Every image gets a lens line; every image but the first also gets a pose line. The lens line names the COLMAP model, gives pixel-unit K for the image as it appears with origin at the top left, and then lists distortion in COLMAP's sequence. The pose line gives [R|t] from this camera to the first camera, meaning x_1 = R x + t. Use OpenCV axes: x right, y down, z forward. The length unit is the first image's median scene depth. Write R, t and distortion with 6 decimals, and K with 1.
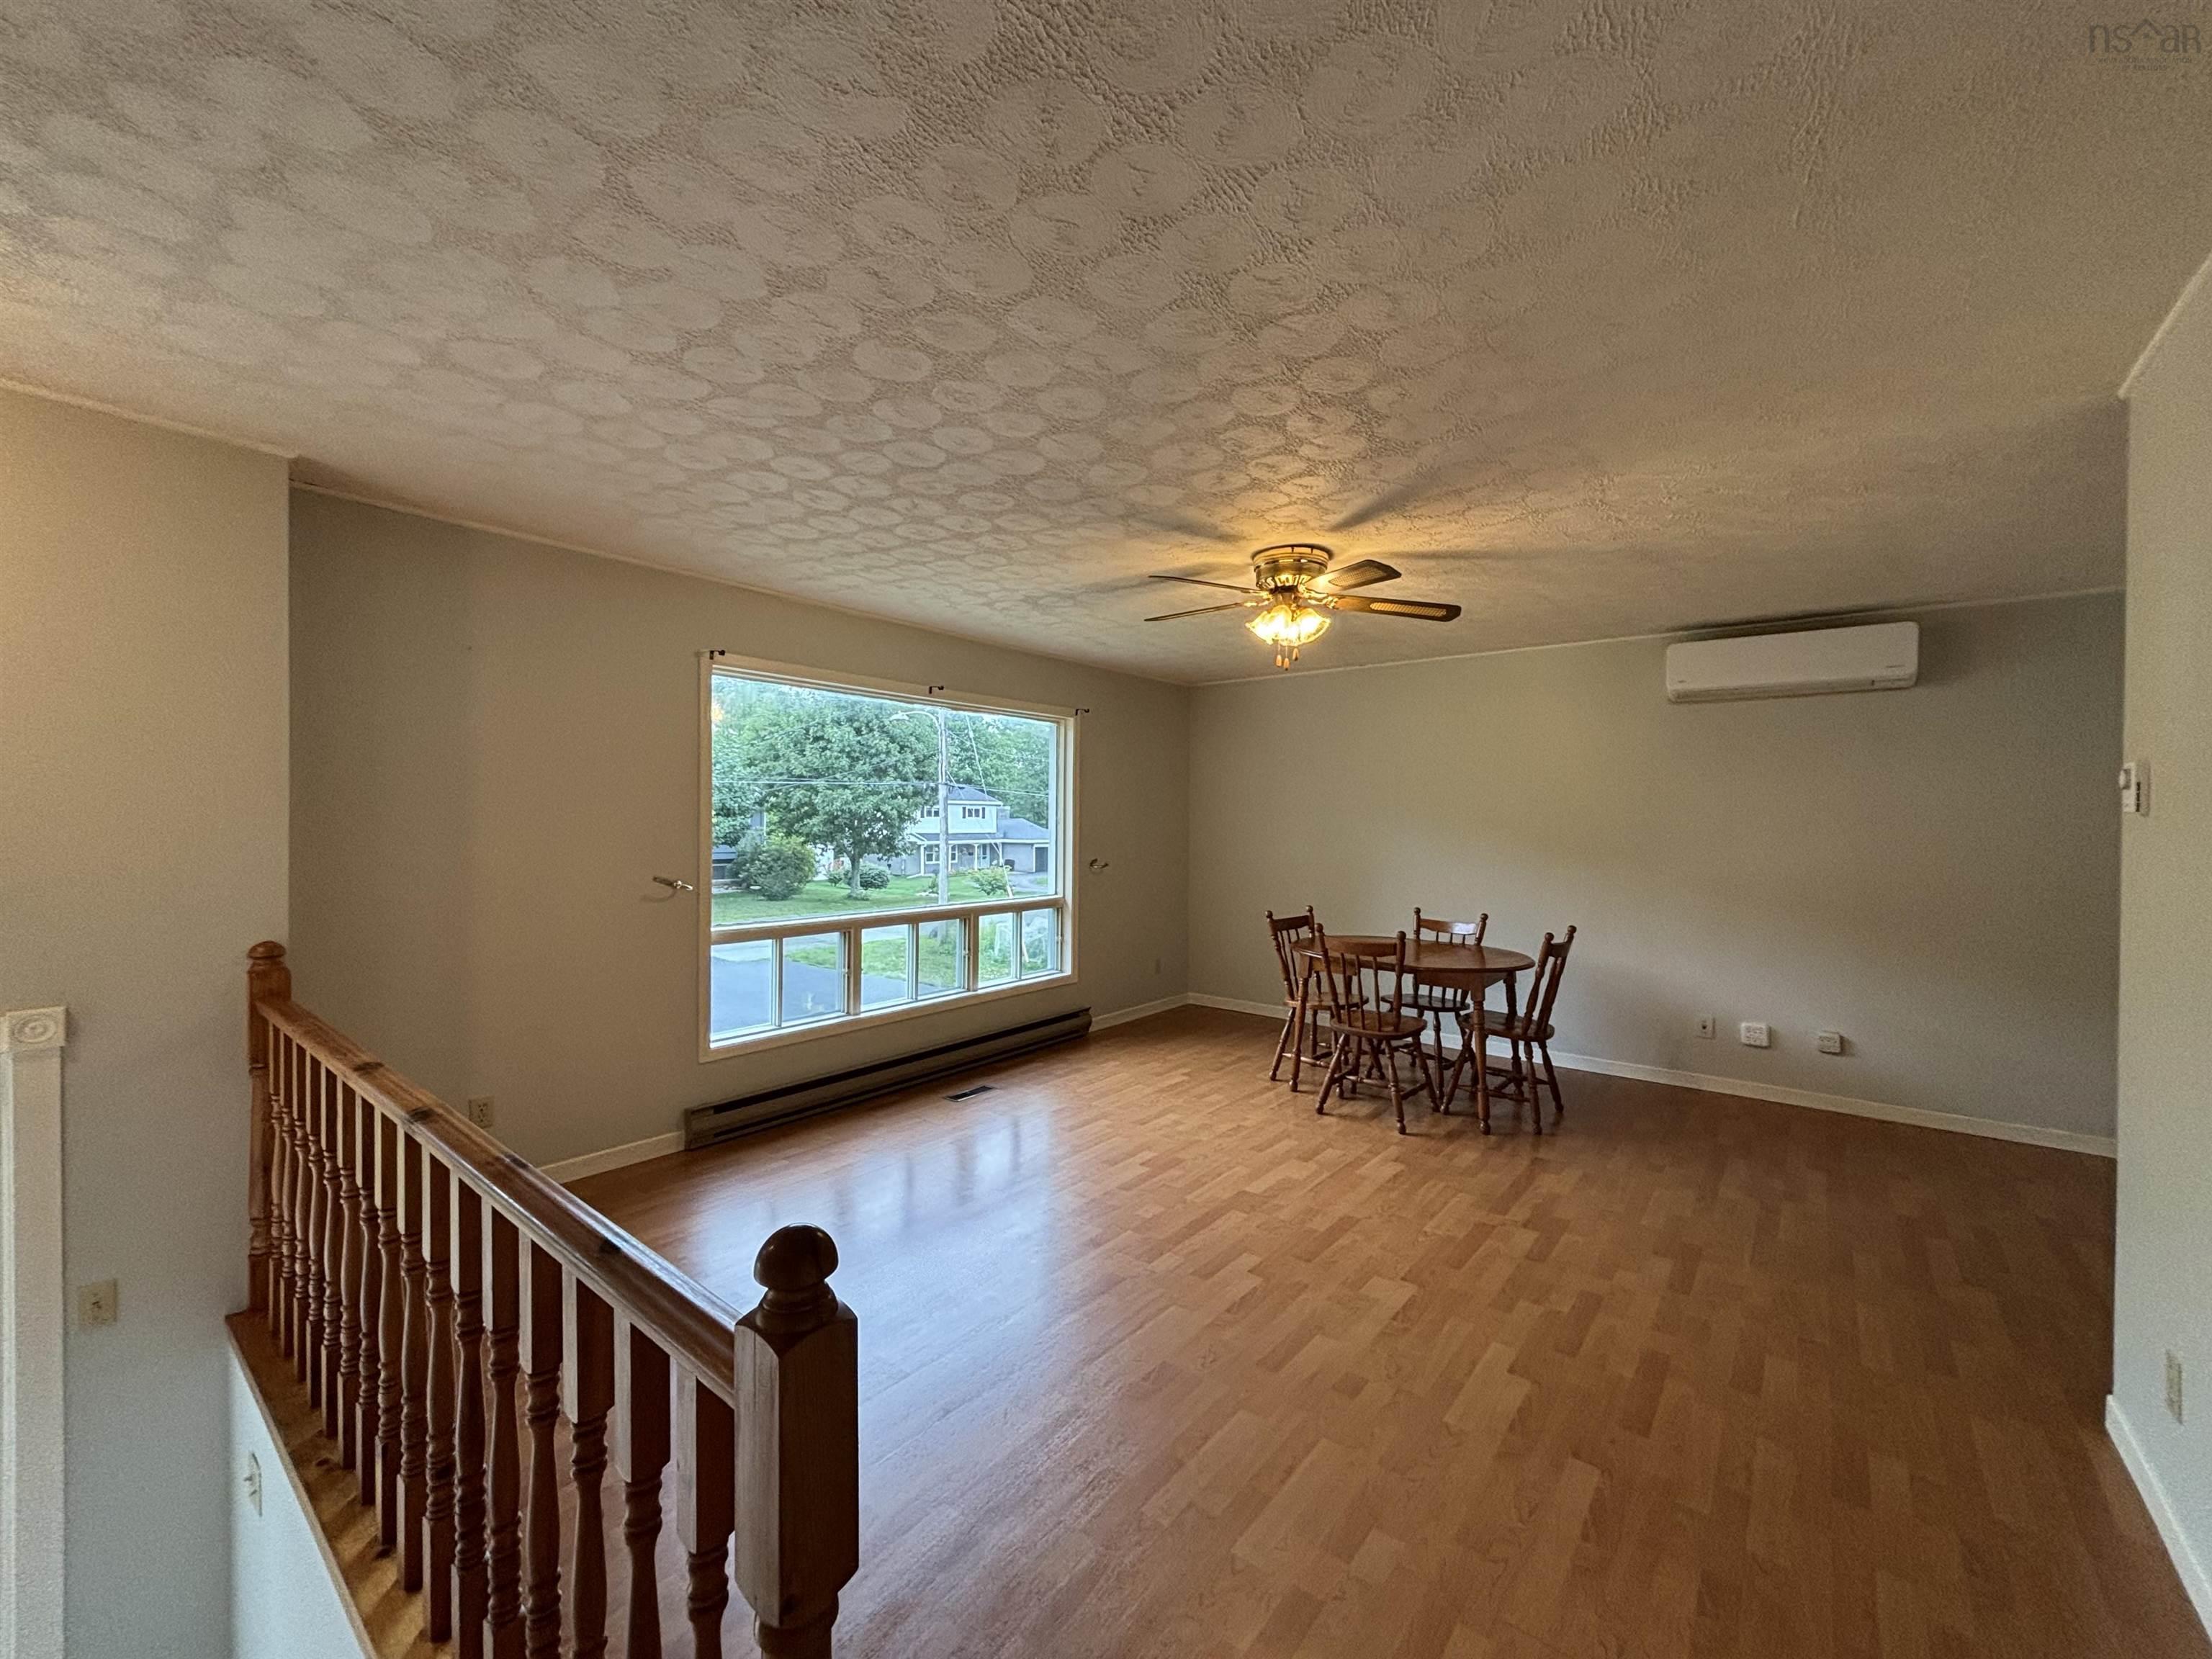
lens RADIAL K [[889.8, 0, 1089.5], [0, 889.8, 815.1], [0, 0, 1]] dist [0.001679, 0.001697]
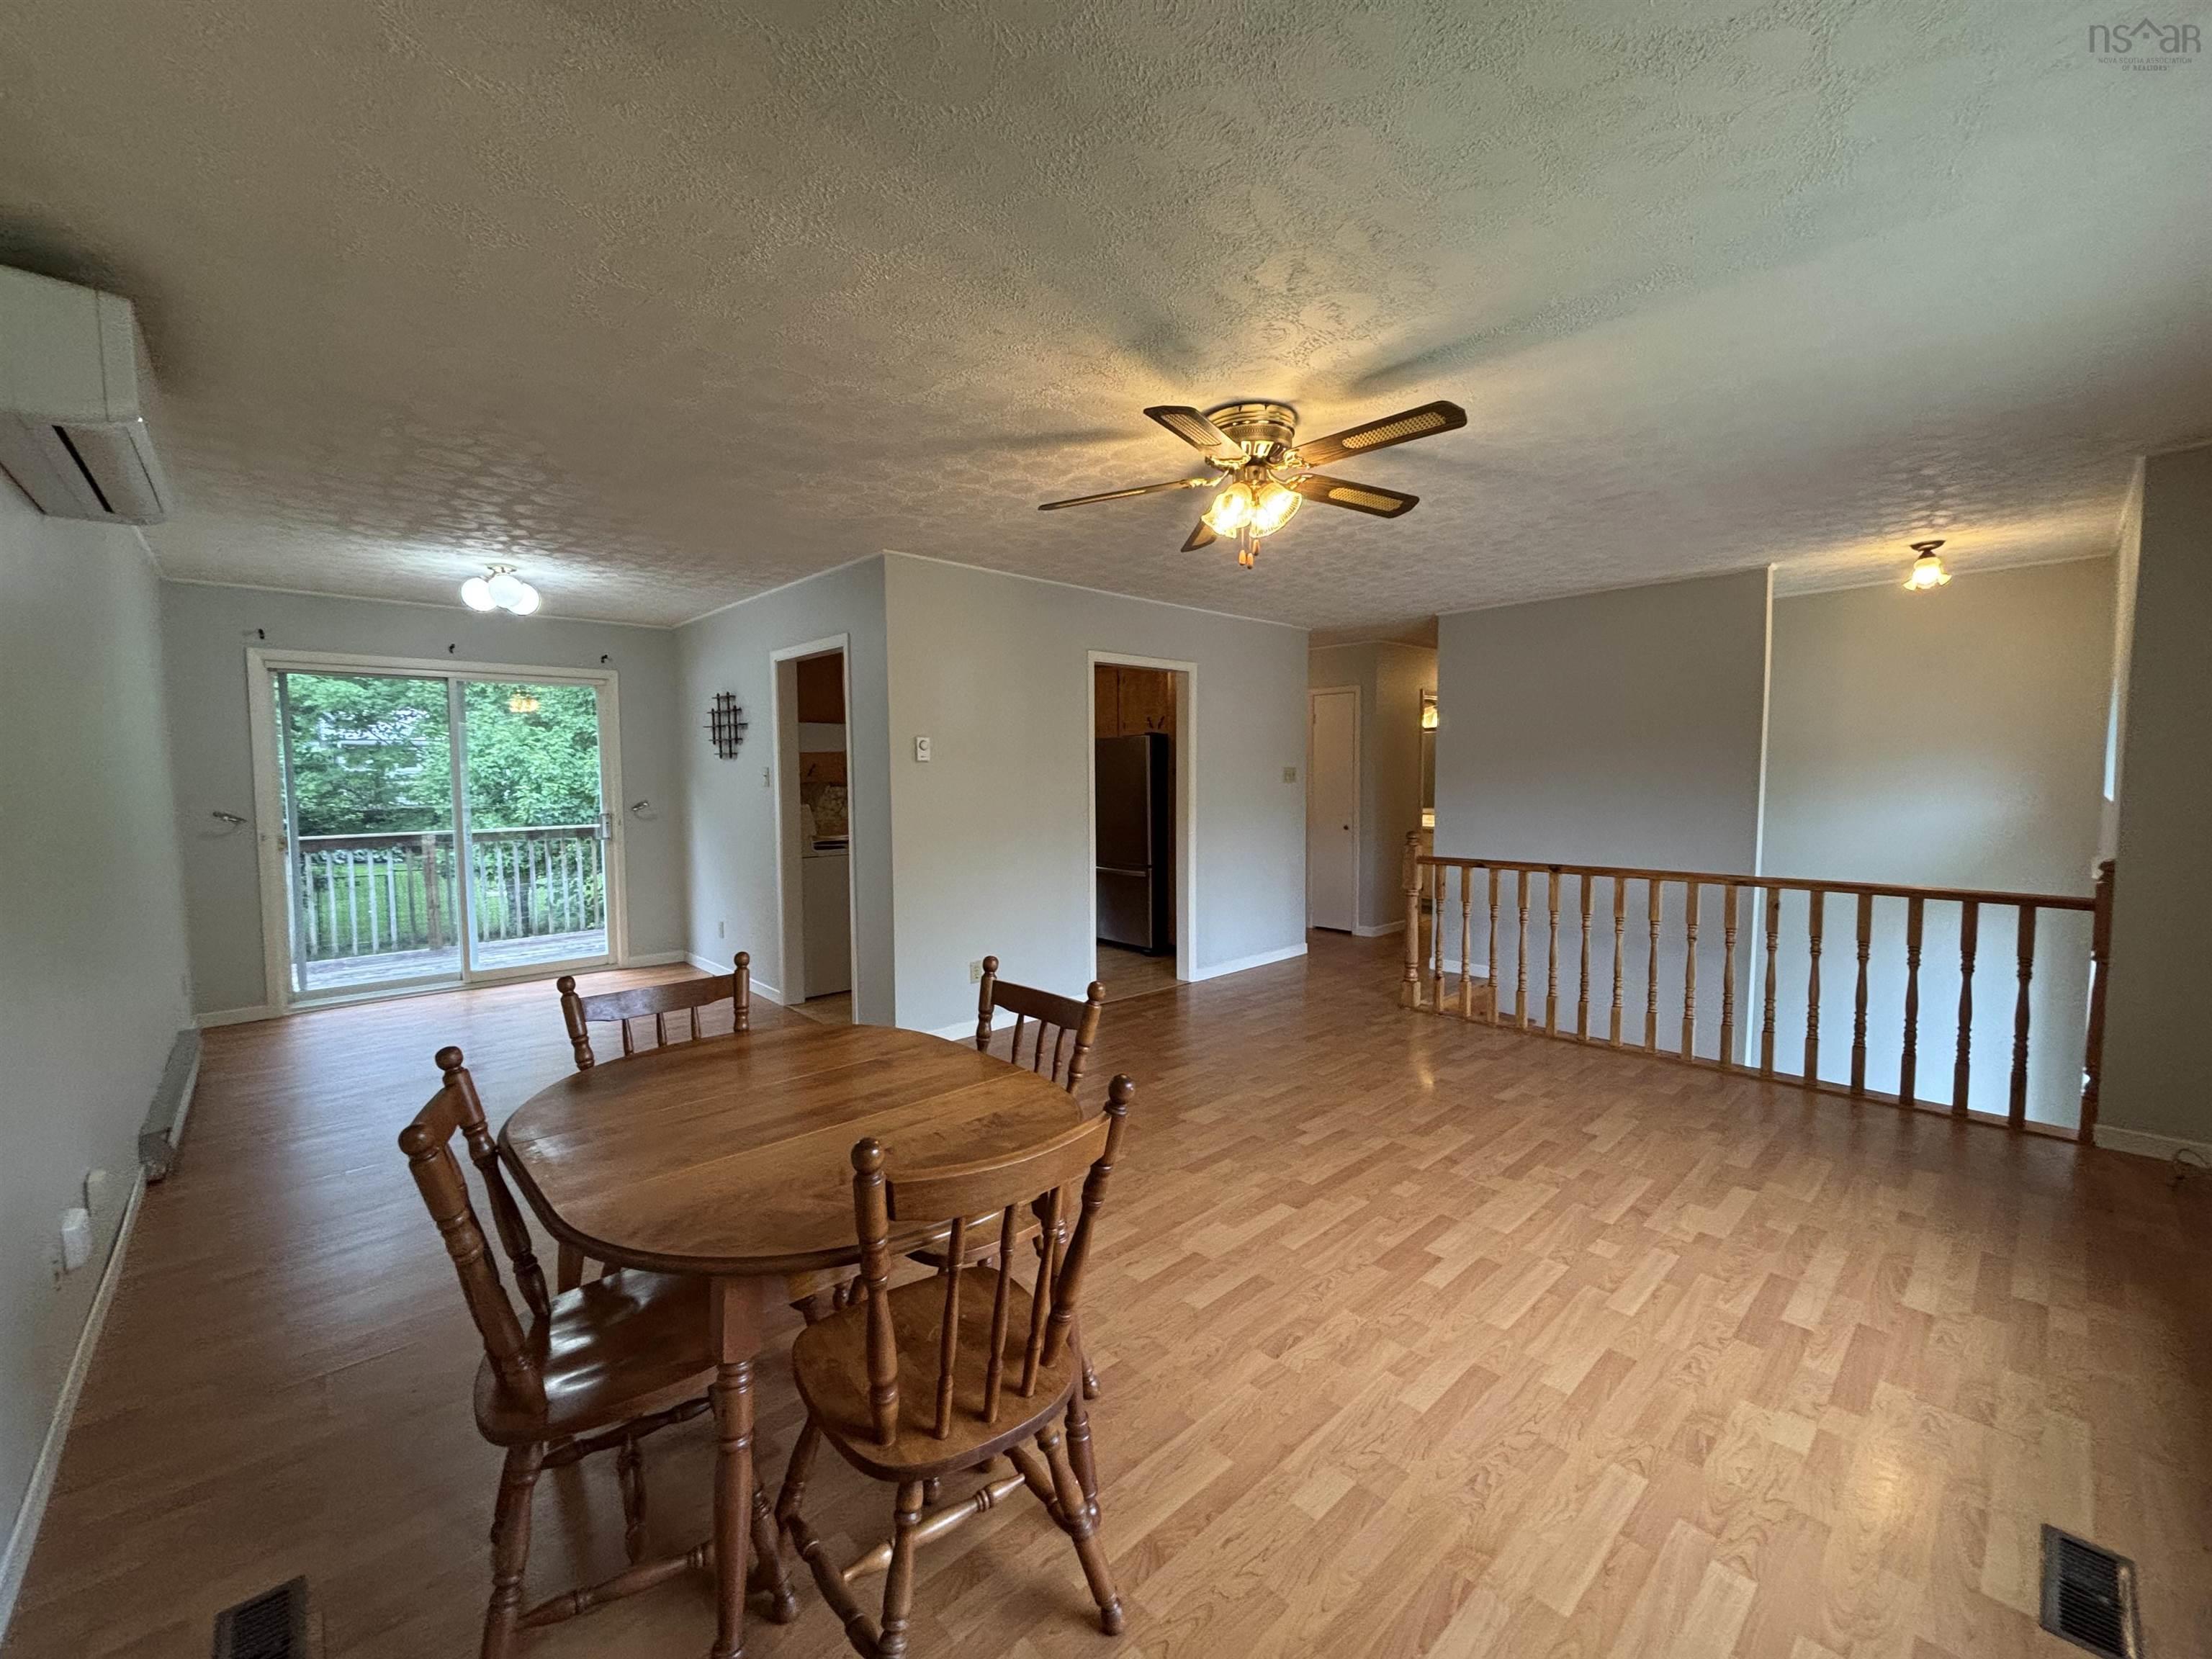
lens RADIAL K [[889.8, 0, 1092.2], [0, 889.8, 822.1], [0, 0, 1]] dist [0.001679, 0.001697]
pose [[-0.989622, -0.008987, 0.143414, 0.225002], [-0.000751, 0.998352, 0.057379, 0.014782], [-0.143694, 0.056676, -0.987998, 1.671098]]
